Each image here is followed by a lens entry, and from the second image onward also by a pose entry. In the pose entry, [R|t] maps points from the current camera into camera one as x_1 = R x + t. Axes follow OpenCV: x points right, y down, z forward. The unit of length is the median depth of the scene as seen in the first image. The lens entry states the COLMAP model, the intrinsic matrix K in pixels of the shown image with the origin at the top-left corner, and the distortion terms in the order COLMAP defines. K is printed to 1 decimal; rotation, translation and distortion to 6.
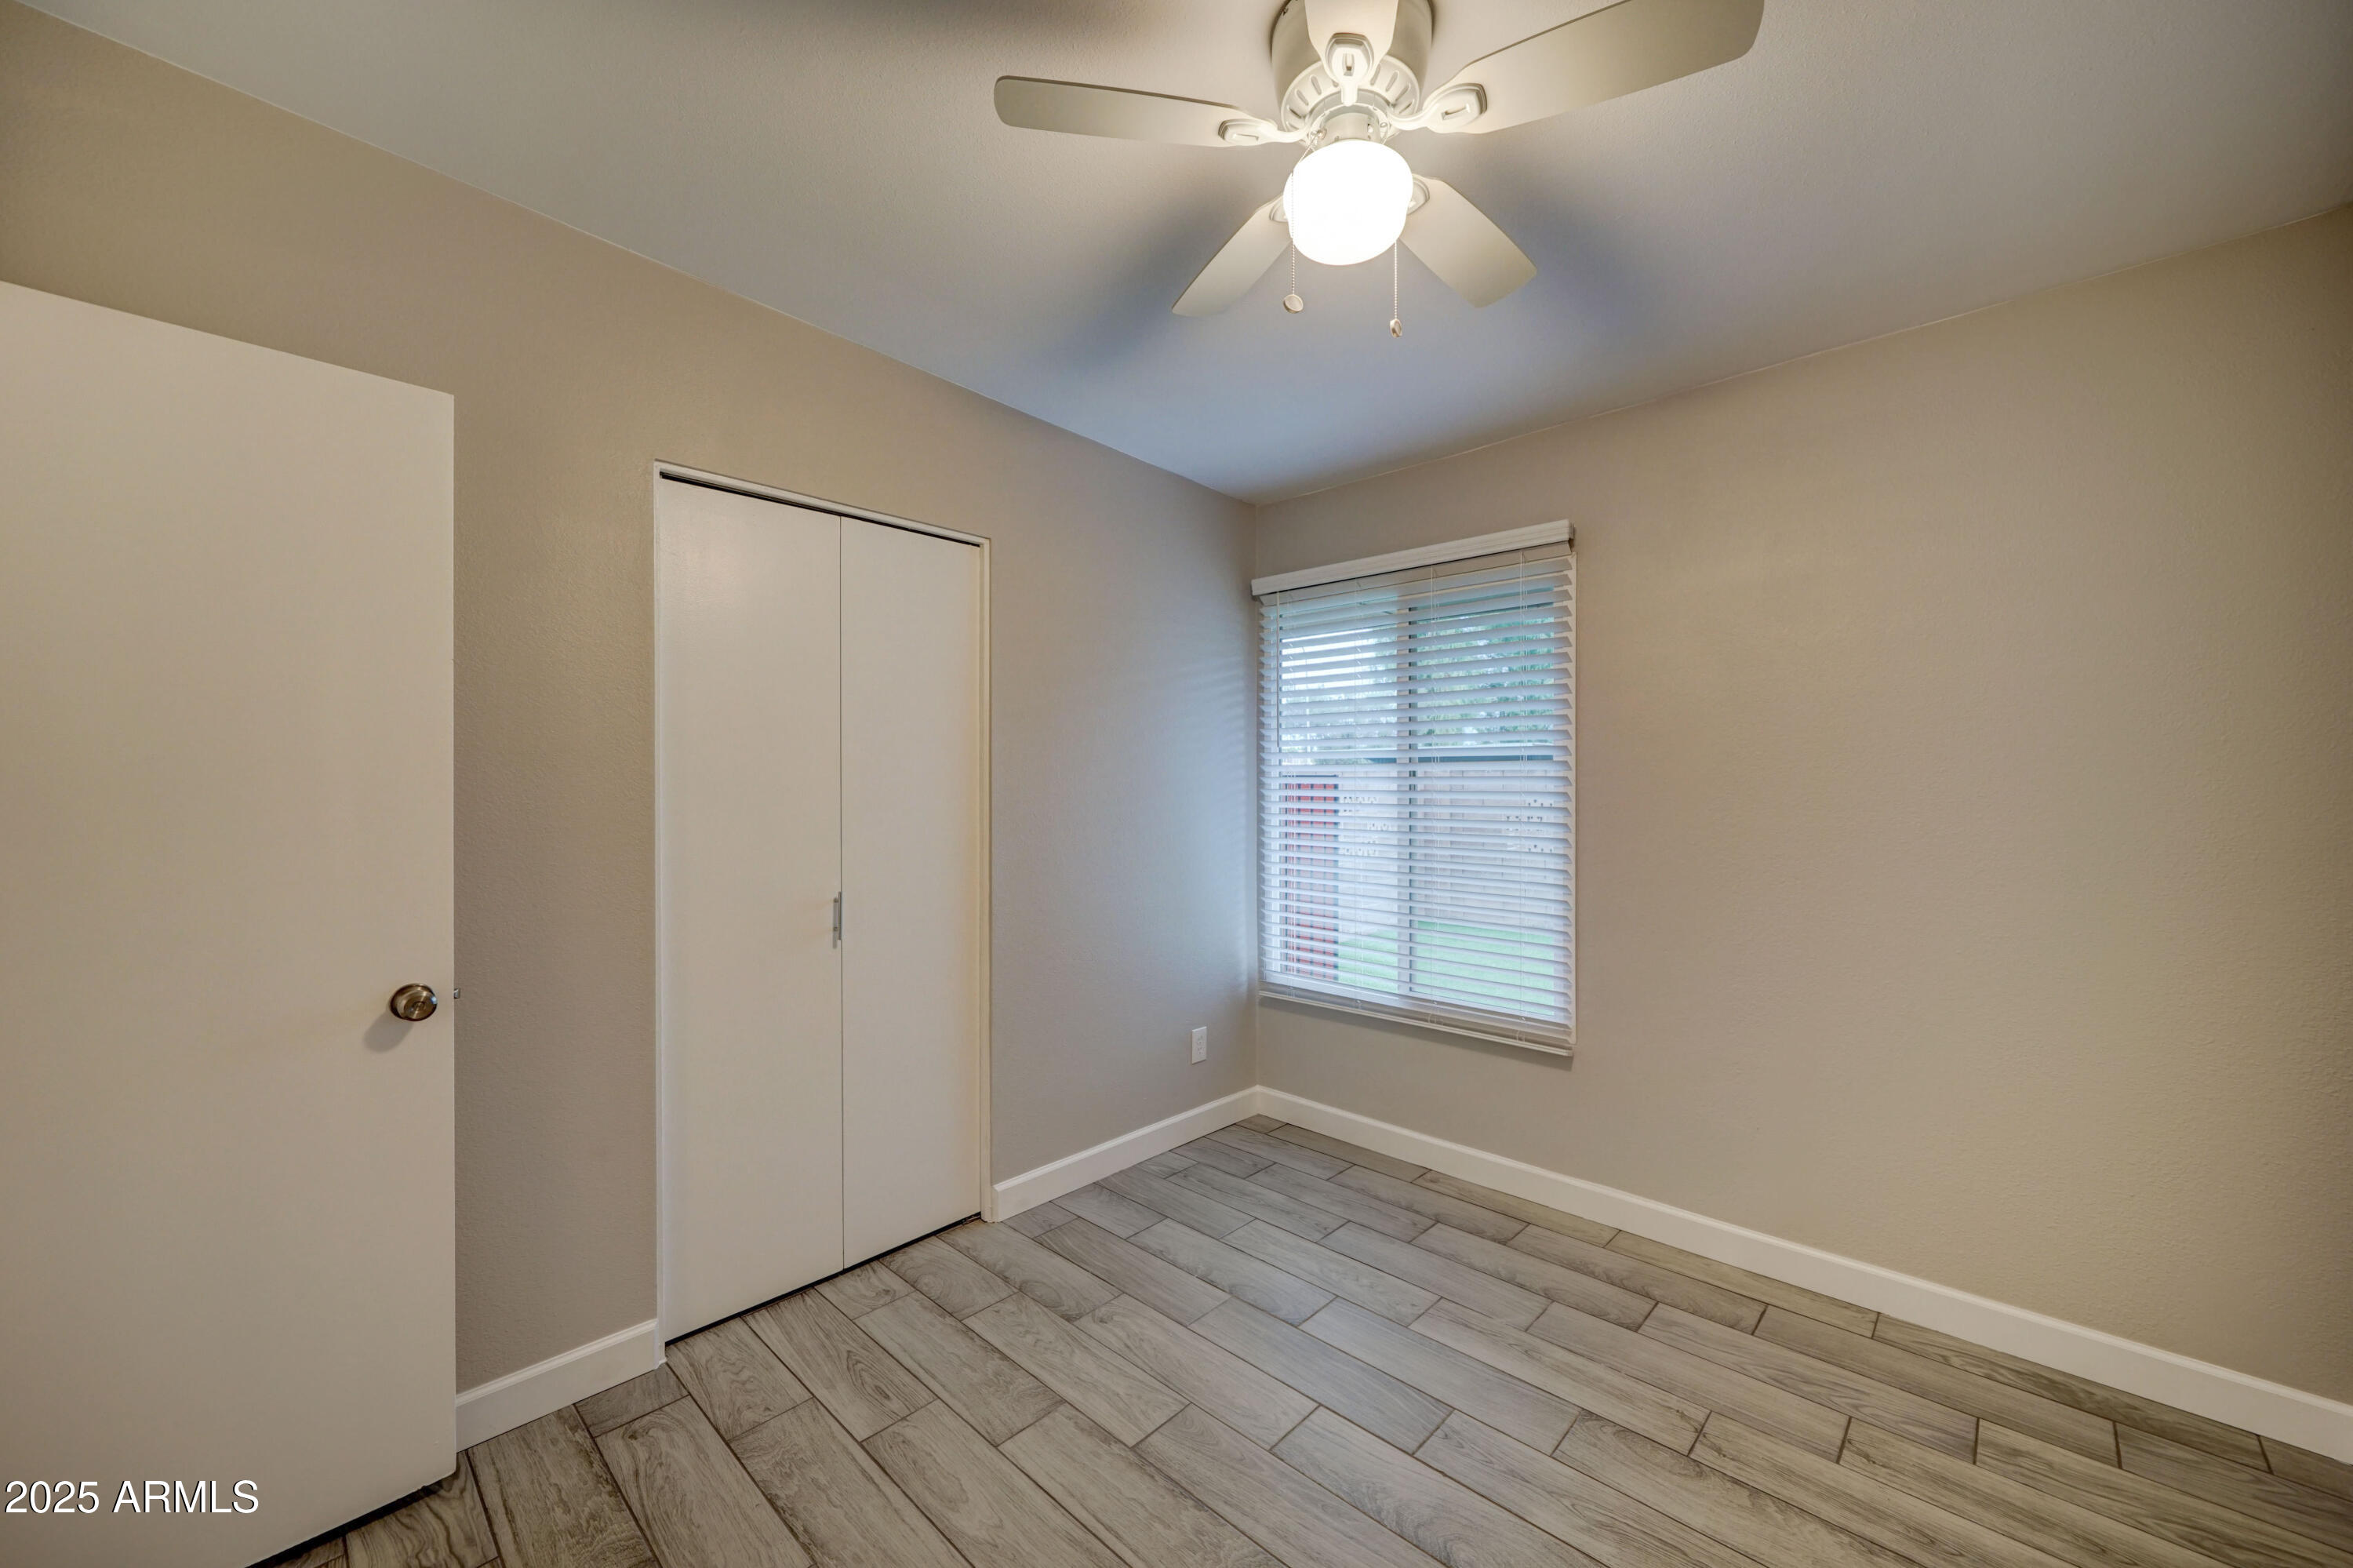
lens RADIAL K [[880.7, 0, 1154.7], [0, 880.7, 789.3], [0, 0, 1]] dist [-0.001720, 0.000088]
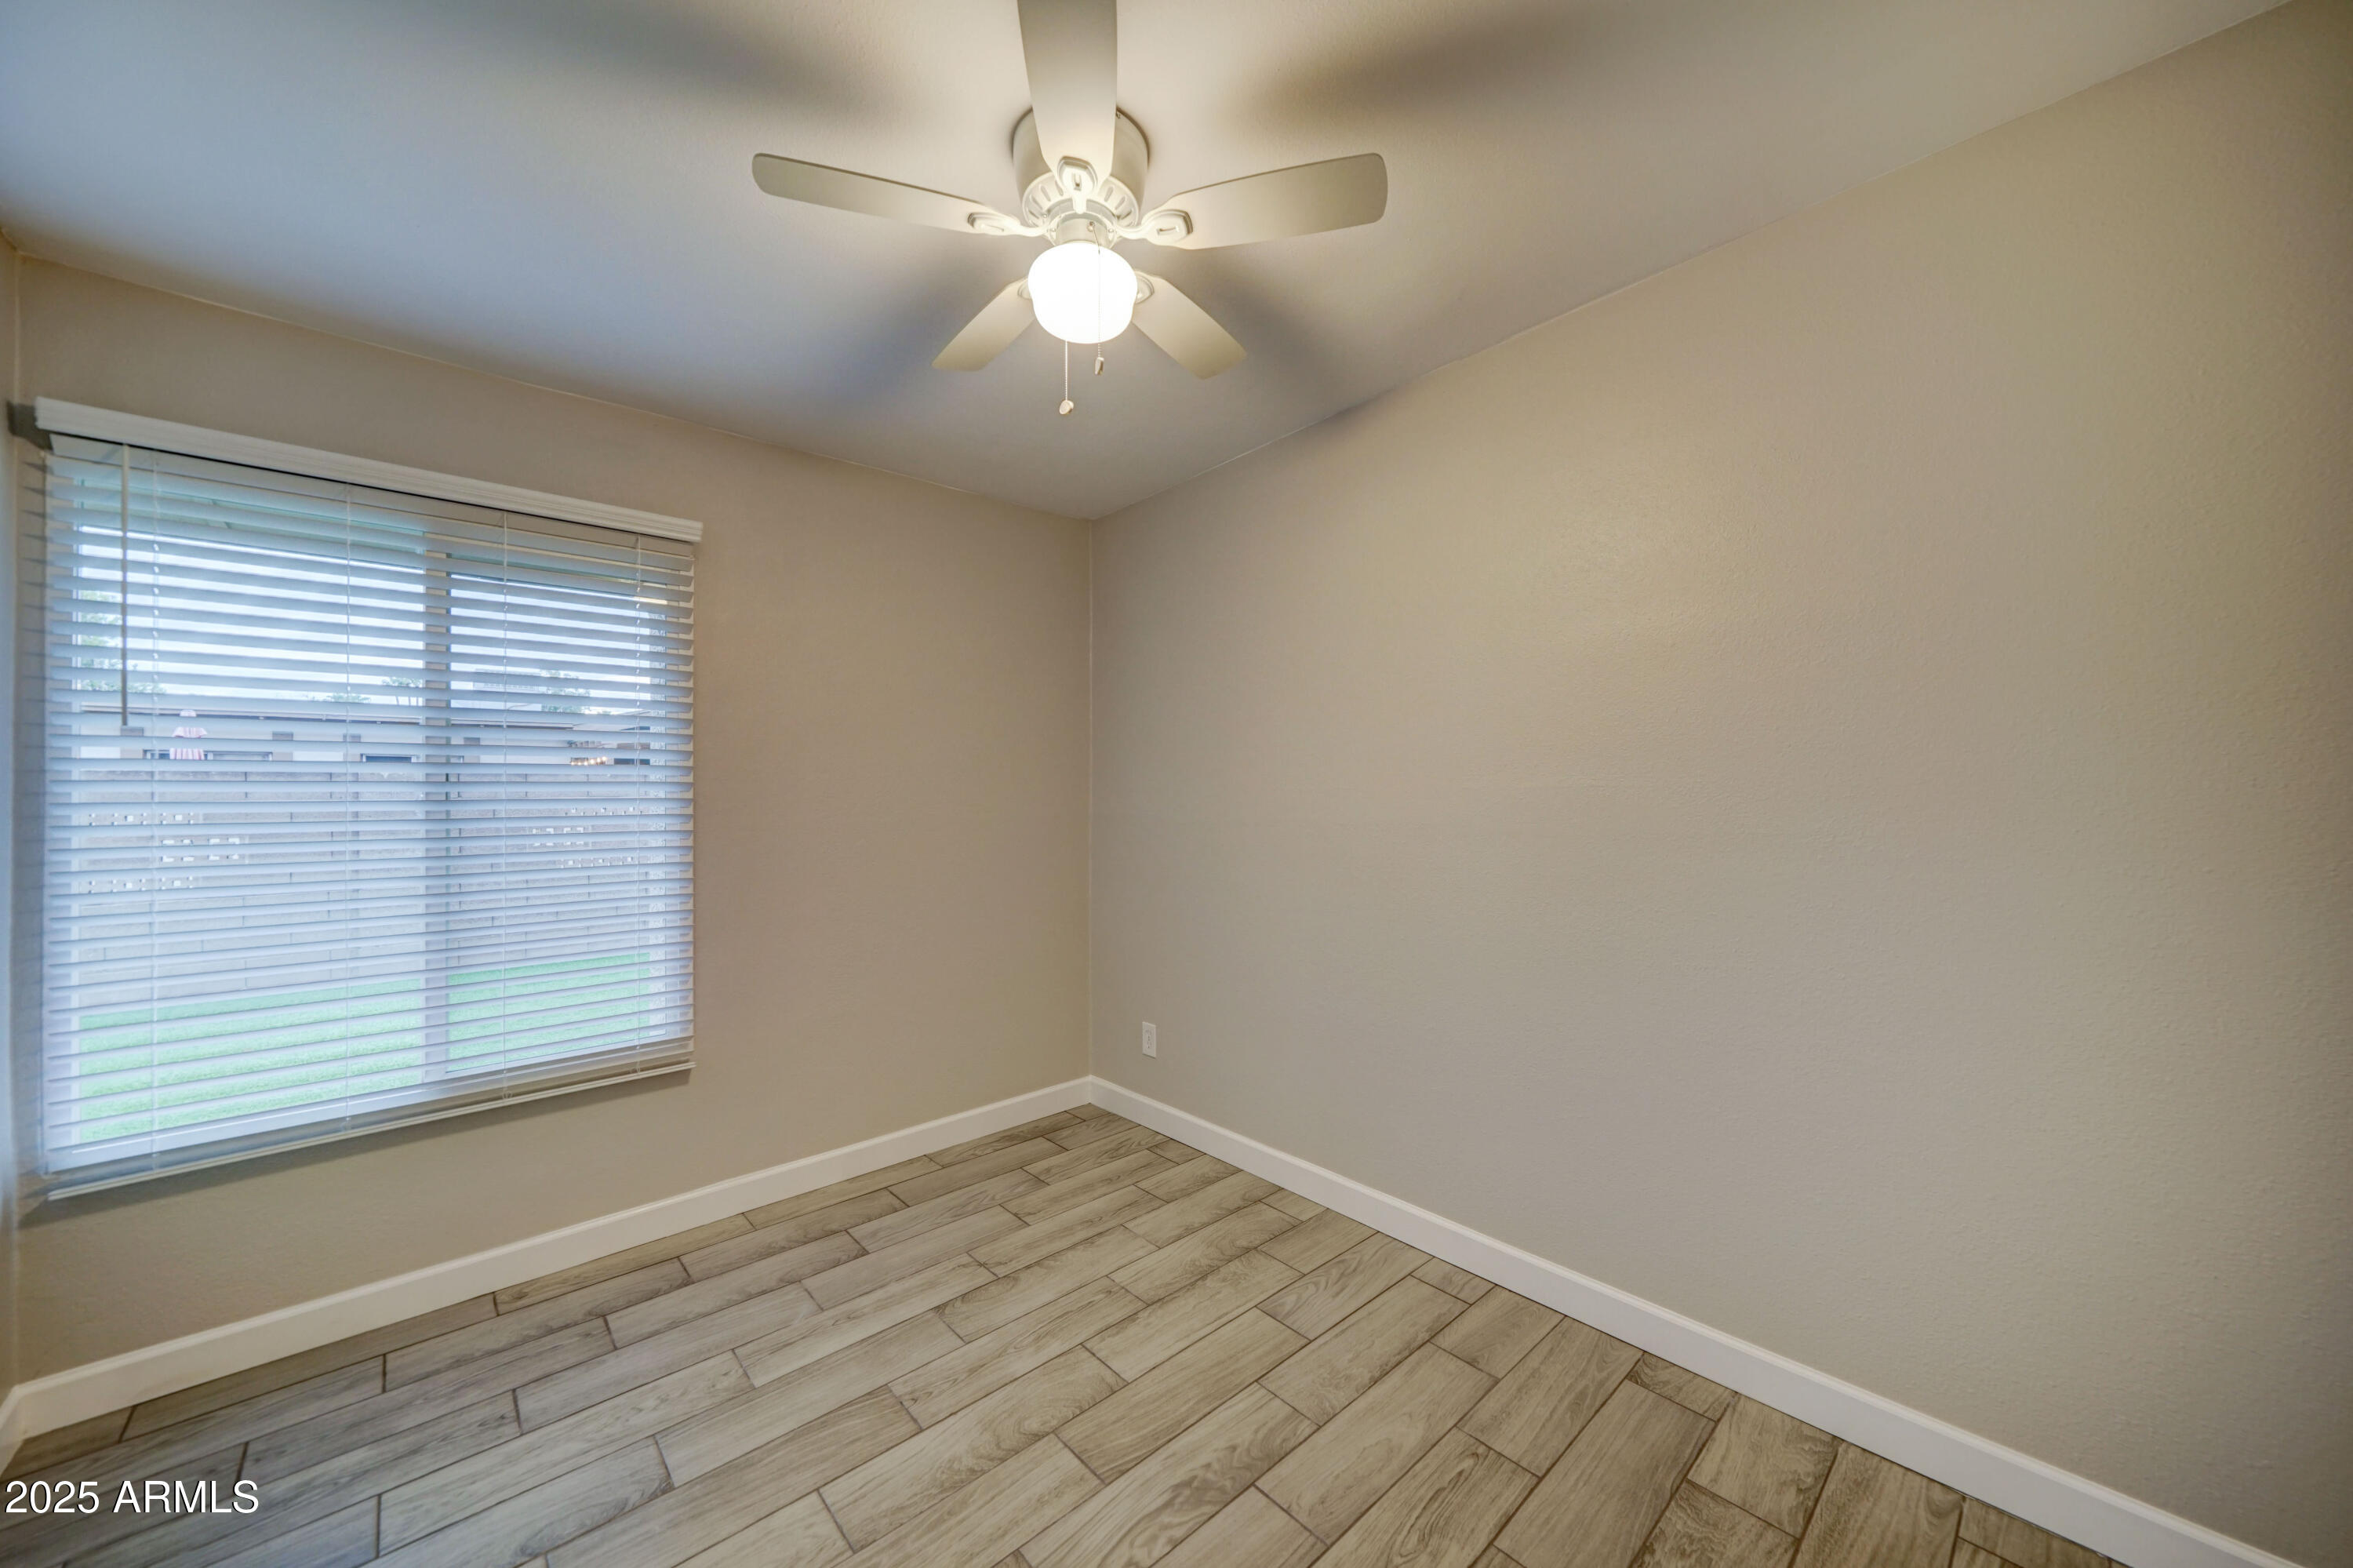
lens RADIAL K [[880.7, 0, 1154.7], [0, 880.7, 789.3], [0, 0, 1]] dist [-0.001720, 0.000088]
pose [[0.064343, -0.002675, 0.997924, -0.568404], [0.012936, 0.999915, 0.001846, -0.001877], [-0.997844, 0.012791, 0.064372, 0.503731]]
